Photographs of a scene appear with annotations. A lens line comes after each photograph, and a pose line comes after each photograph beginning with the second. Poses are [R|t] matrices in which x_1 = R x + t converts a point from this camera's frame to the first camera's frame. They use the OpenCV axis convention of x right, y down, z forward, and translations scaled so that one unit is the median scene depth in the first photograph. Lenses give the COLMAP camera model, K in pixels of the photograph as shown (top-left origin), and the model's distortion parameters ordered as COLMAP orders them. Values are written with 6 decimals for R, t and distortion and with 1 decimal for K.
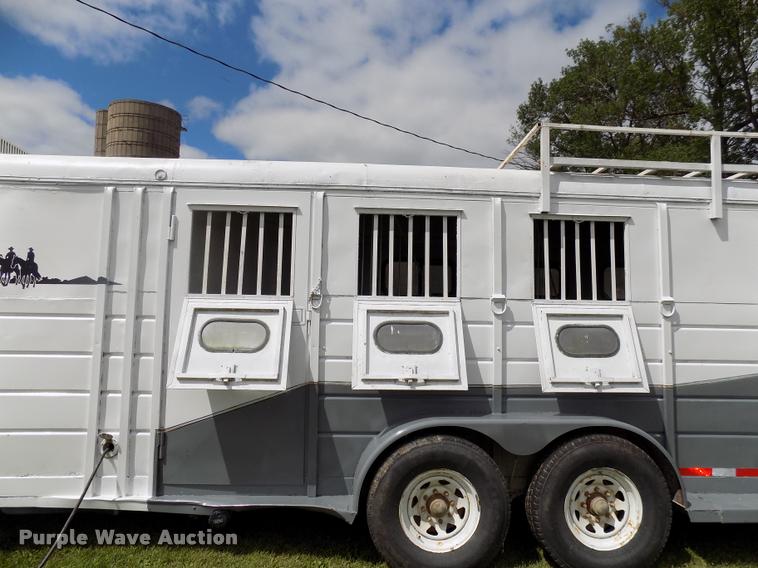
lens RADIAL K [[524.1, 0, 381.4], [0, 524.1, 276.4], [0, 0, 1]] dist [-0.069085, 0.076799]
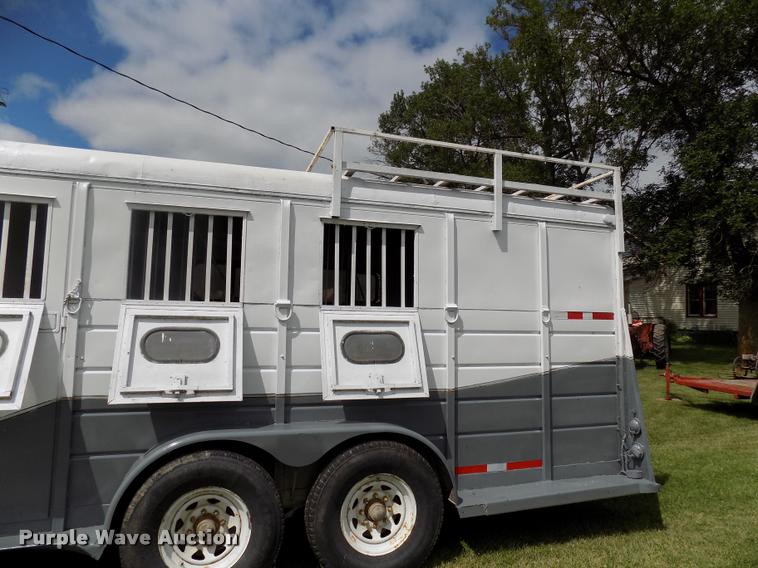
lens RADIAL K [[524.1, 0, 381.4], [0, 524.1, 276.4], [0, 0, 1]] dist [-0.069085, 0.076799]
pose [[0.965697, 0.019997, 0.258902, 0.147652], [-0.017770, 0.999782, -0.010939, -0.001425], [-0.259064, 0.005963, 0.965842, 0.020512]]
